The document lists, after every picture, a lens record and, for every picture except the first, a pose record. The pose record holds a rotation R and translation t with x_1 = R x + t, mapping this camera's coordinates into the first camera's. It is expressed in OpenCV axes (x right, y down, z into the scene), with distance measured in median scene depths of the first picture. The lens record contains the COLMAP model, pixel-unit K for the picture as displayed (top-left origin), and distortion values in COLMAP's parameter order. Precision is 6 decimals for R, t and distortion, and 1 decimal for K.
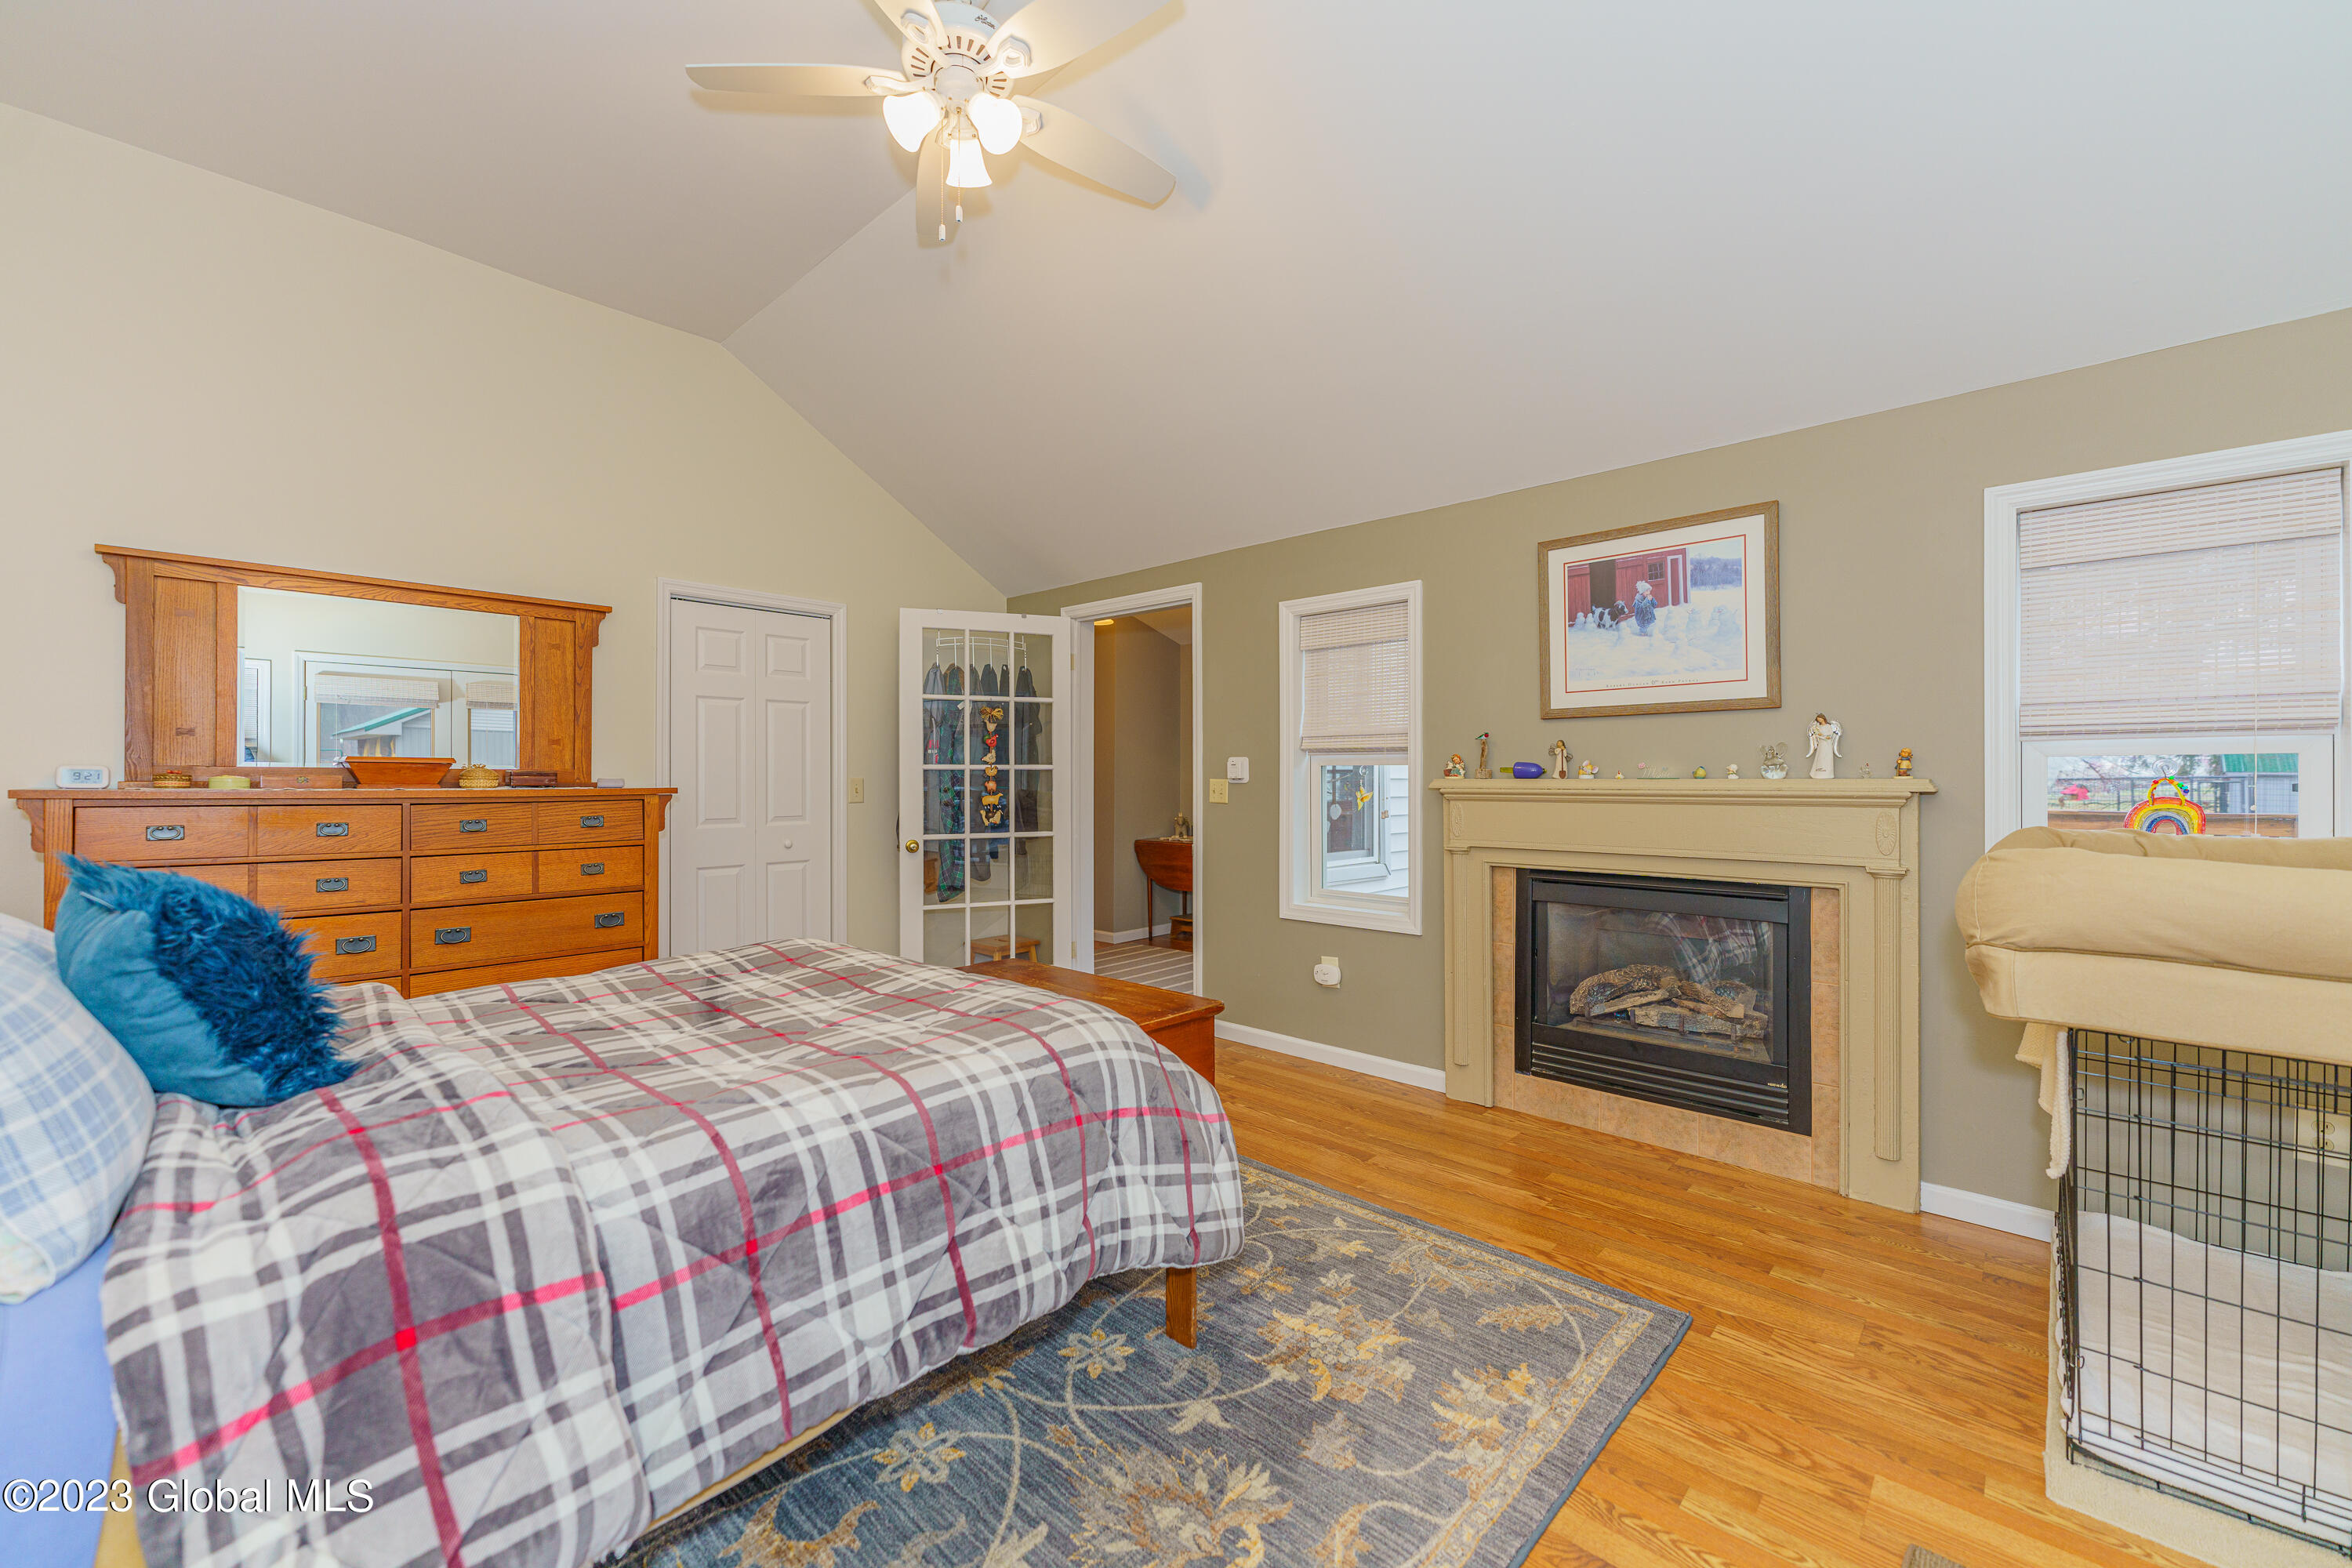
lens RADIAL K [[943.5, 0, 1167.2], [0, 943.5, 776.7], [0, 0, 1]] dist [-0.000169, -0.000465]
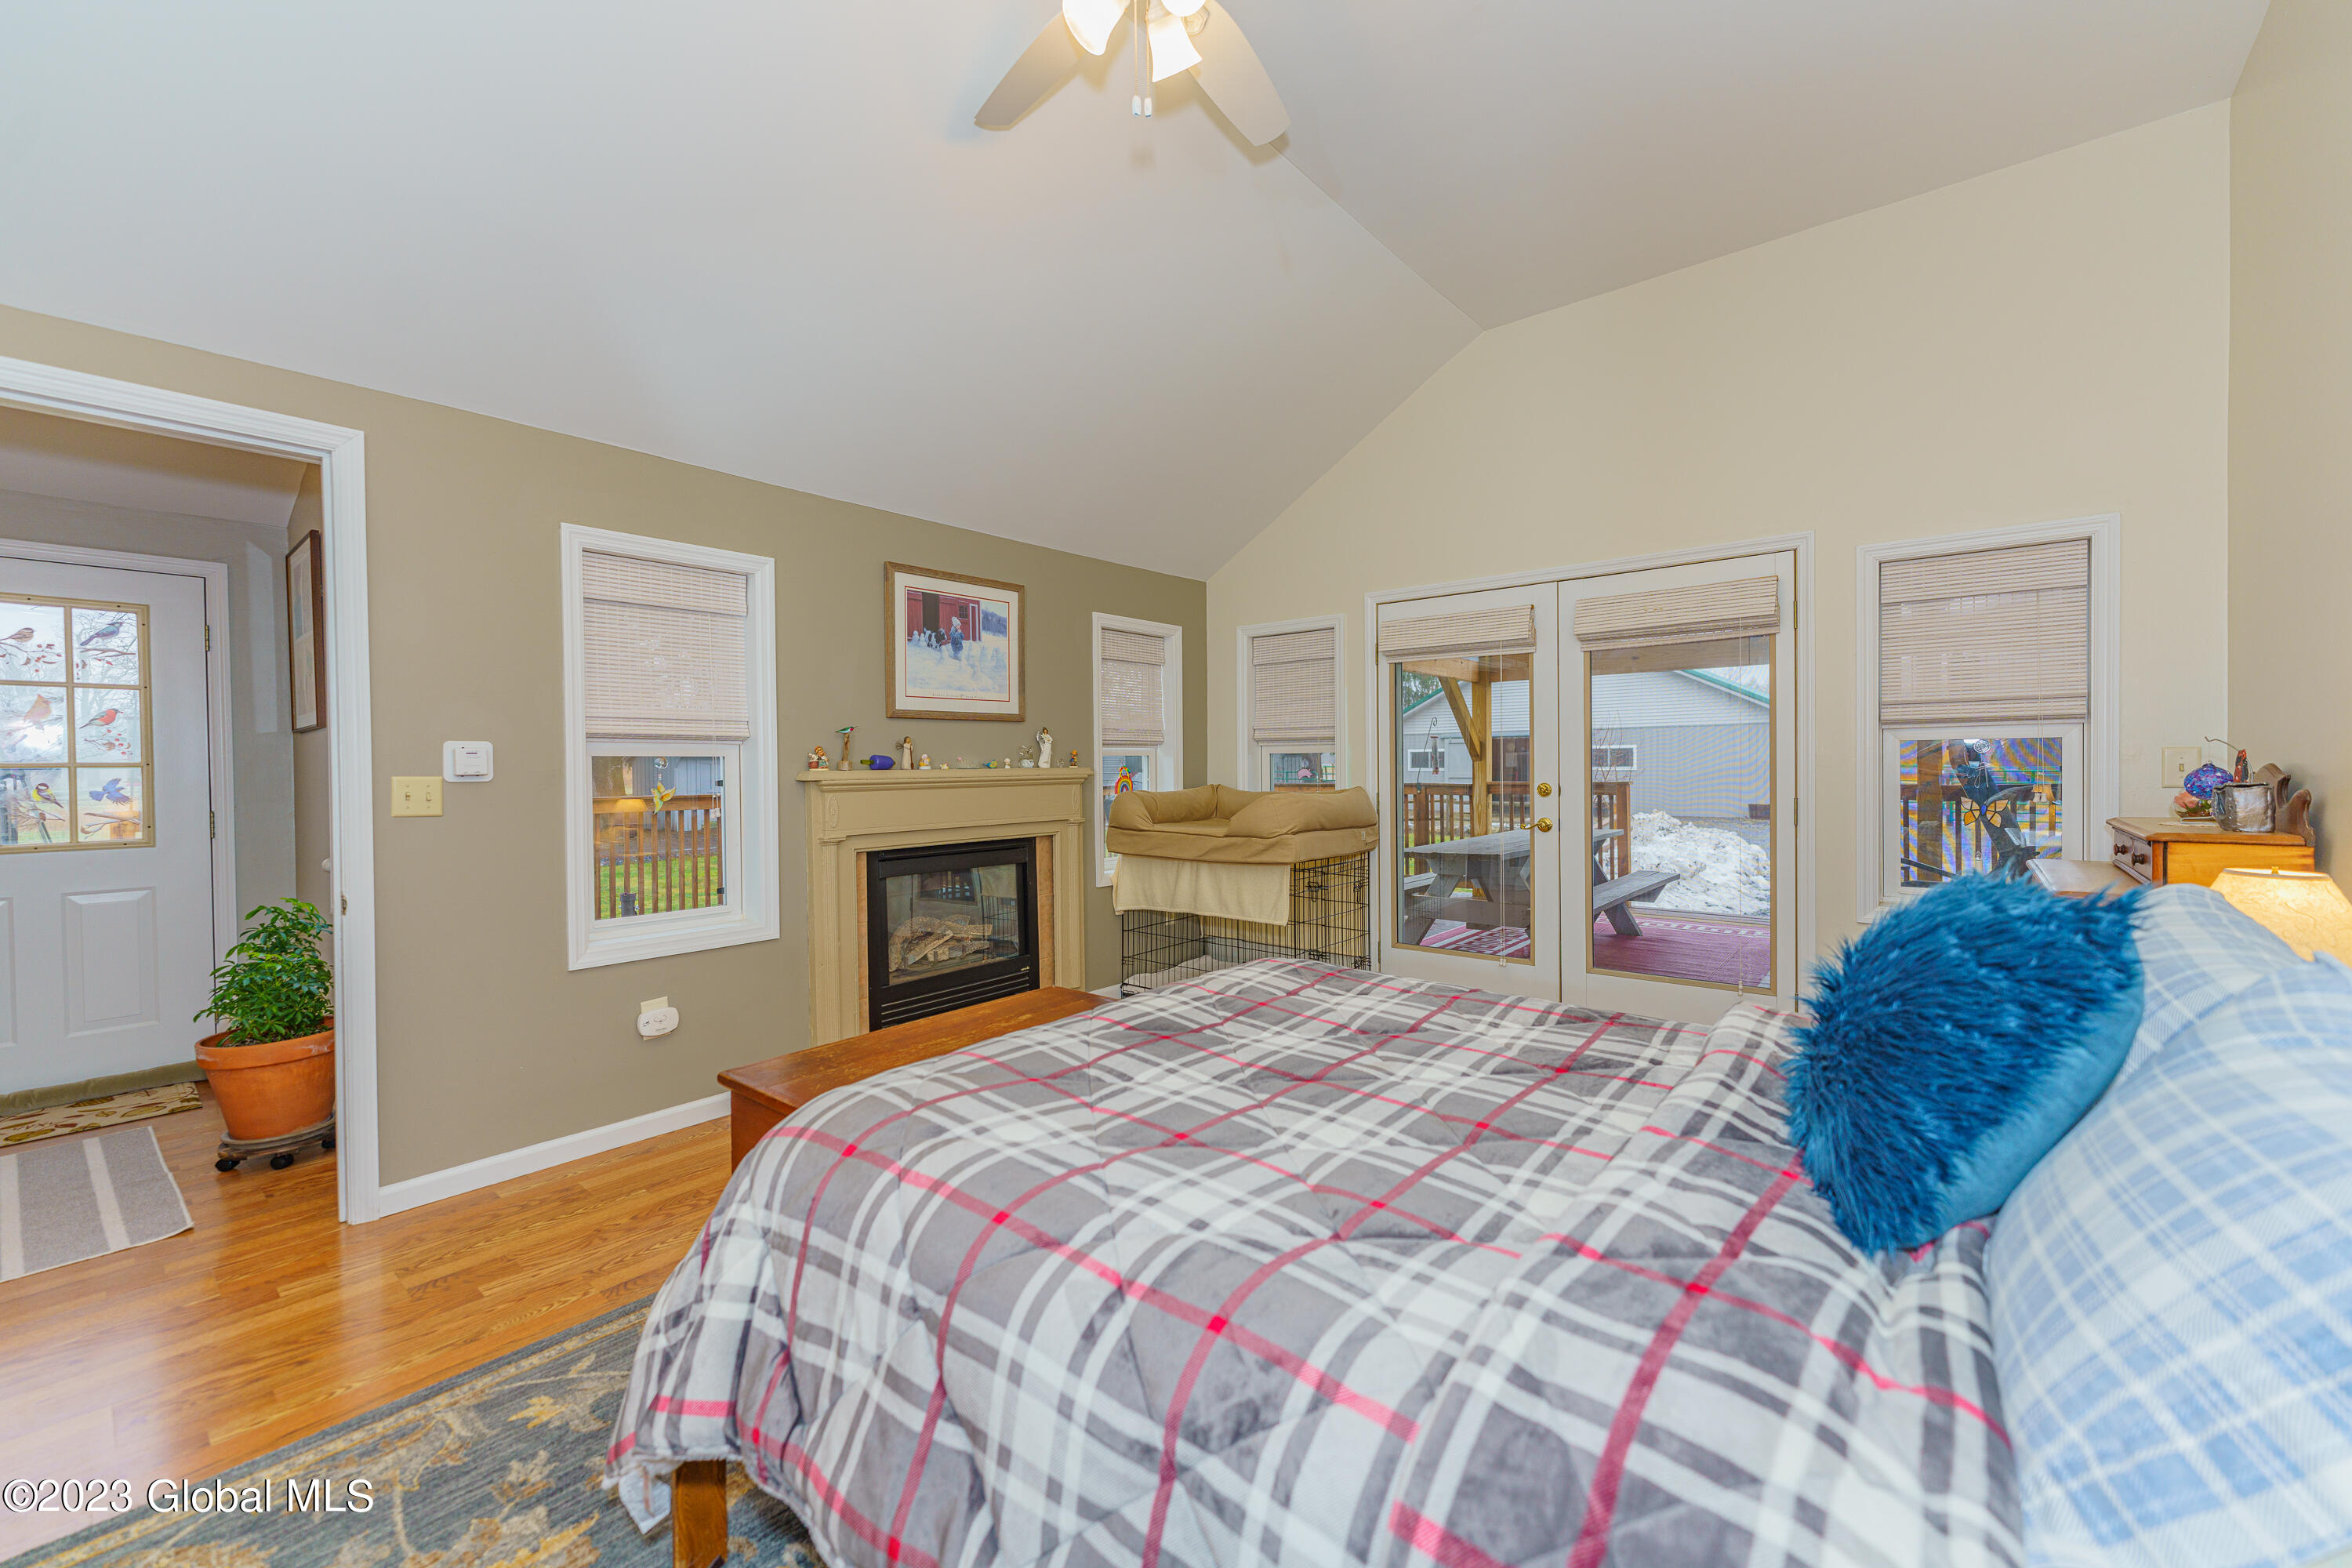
lens RADIAL K [[943.5, 0, 1178.9], [0, 943.5, 779.3], [0, 0, 1]] dist [-0.000169, -0.000465]
pose [[-0.071768, -0.013193, 0.997334, -0.777047], [0.010152, 0.999851, 0.013957, 0.001095], [-0.997370, 0.011127, -0.071624, 0.747786]]
